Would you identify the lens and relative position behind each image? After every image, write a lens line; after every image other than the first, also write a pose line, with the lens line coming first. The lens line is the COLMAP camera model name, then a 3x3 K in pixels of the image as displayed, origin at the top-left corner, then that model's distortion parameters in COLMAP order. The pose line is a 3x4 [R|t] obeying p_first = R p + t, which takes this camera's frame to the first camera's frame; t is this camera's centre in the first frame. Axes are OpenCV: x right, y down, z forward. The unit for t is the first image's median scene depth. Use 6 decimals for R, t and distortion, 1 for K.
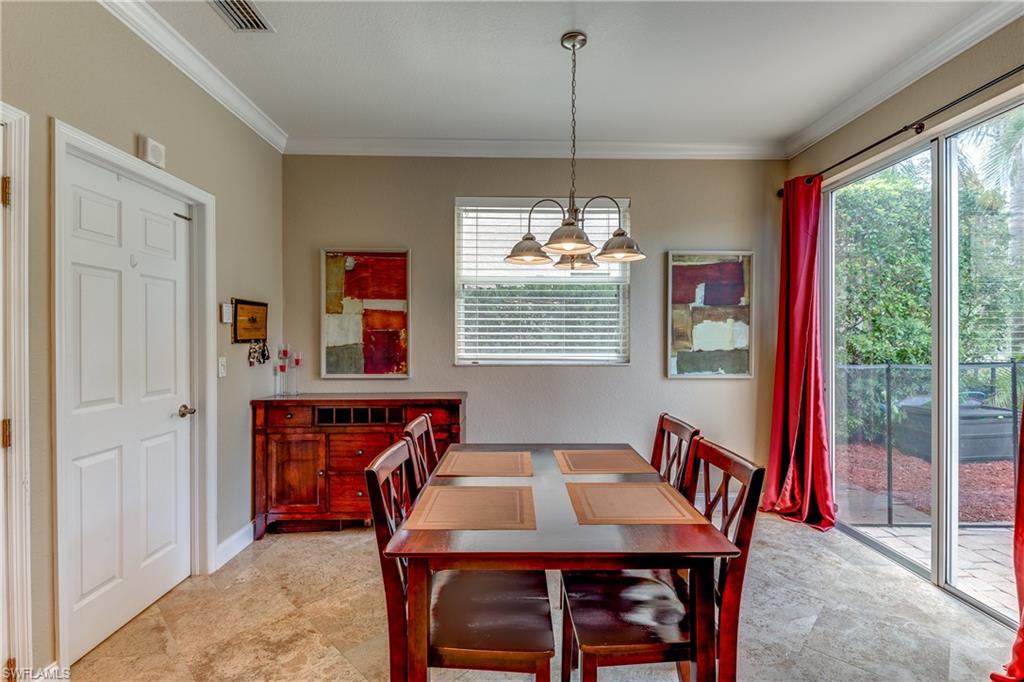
lens RADIAL K [[461.8, 0, 518.1], [0, 461.8, 338.3], [0, 0, 1]] dist [0.001910, -0.001038]
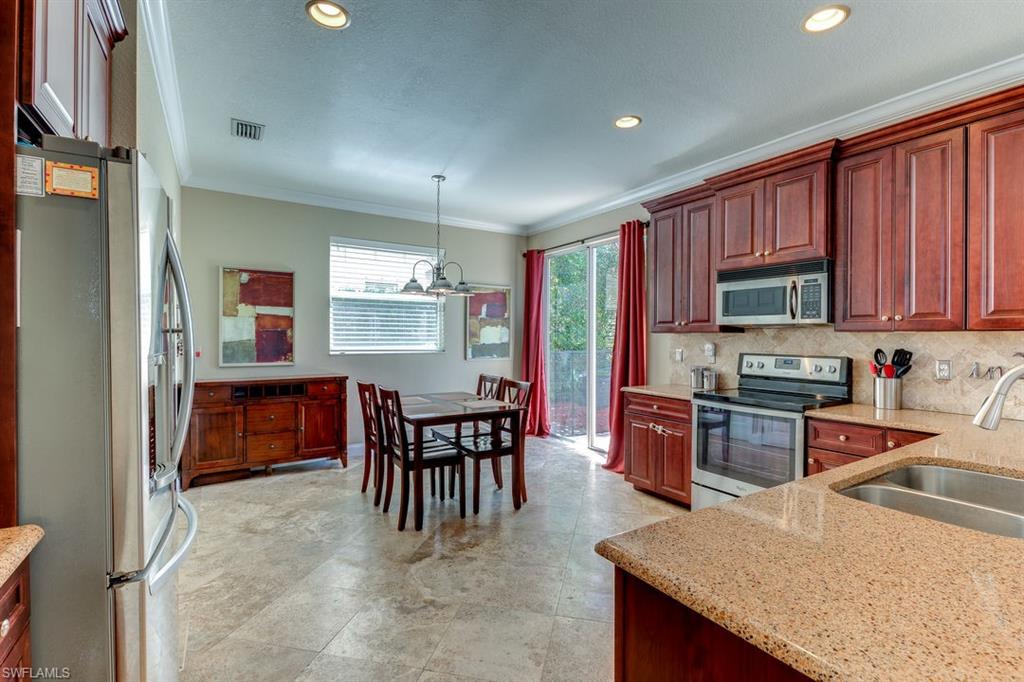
lens RADIAL K [[461.8, 0, 518.1], [0, 461.8, 338.3], [0, 0, 1]] dist [0.001910, -0.001038]
pose [[0.854593, 0.002591, 0.519292, -0.381783], [-0.003645, 0.999993, 0.001009, 0.003640], [-0.519286, -0.002755, 0.854596, -0.513461]]
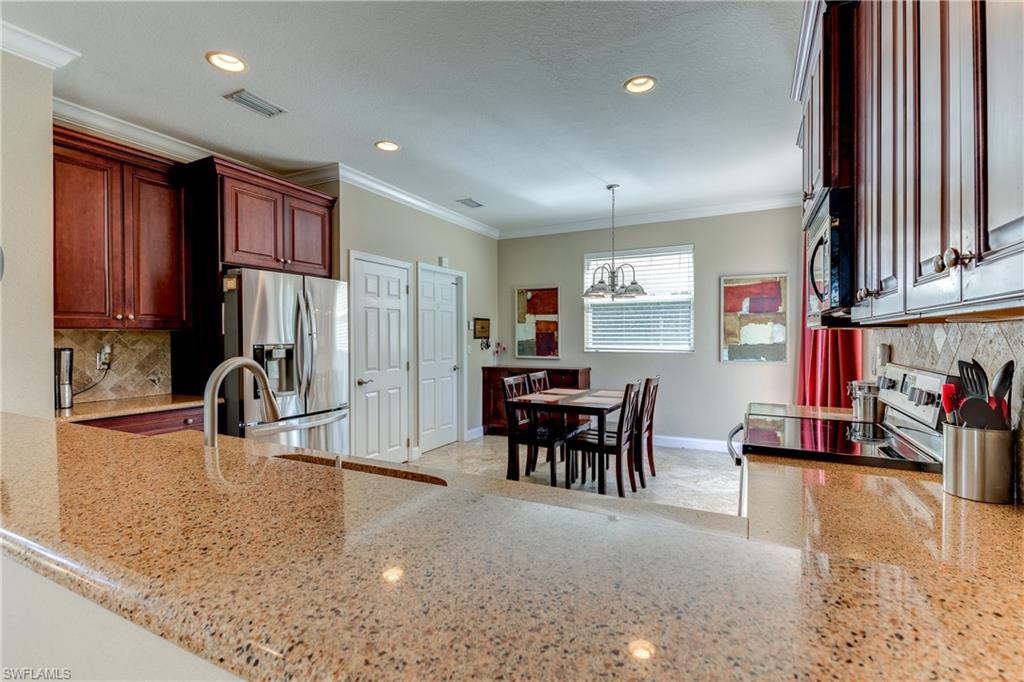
lens RADIAL K [[461.8, 0, 518.1], [0, 461.8, 338.3], [0, 0, 1]] dist [0.001910, -0.001038]
pose [[0.877651, -0.000228, -0.479300, 0.475283], [0.001097, 0.999998, 0.001533, 0.004662], [0.479298, -0.001872, 0.877650, -0.629158]]
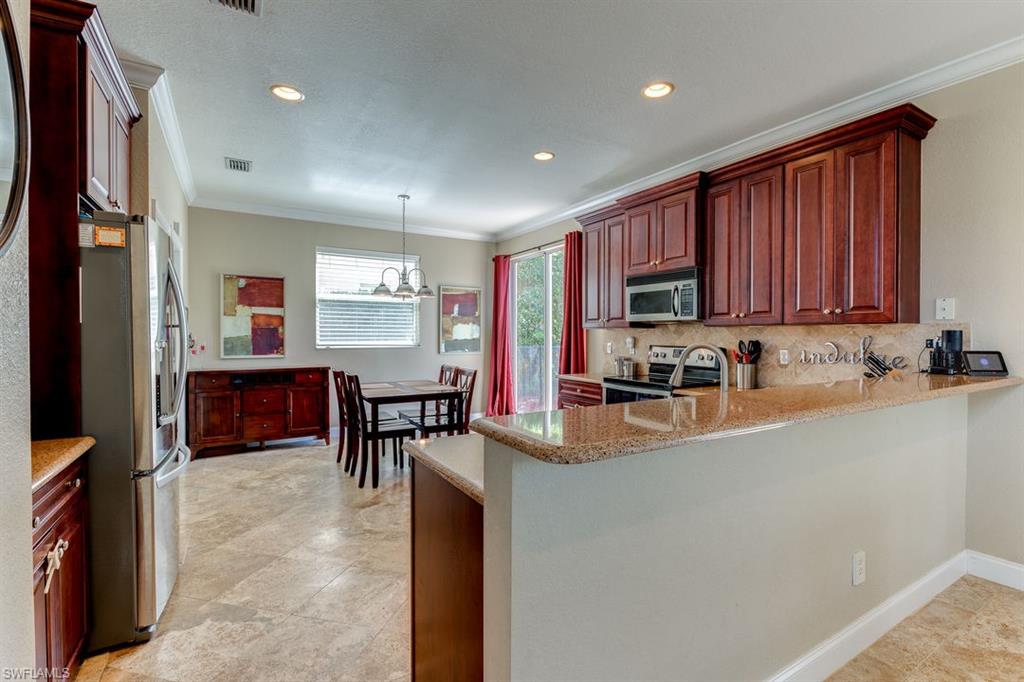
lens RADIAL K [[463.8, 0, 518.5], [0, 463.8, 338.3], [0, 0, 1]] dist [0.002107, 0.000028]
pose [[0.867301, -0.001774, 0.497781, -0.335904], [-0.000922, 0.999986, 0.005170, 0.011925], [-0.497783, -0.004943, 0.867287, -0.788911]]
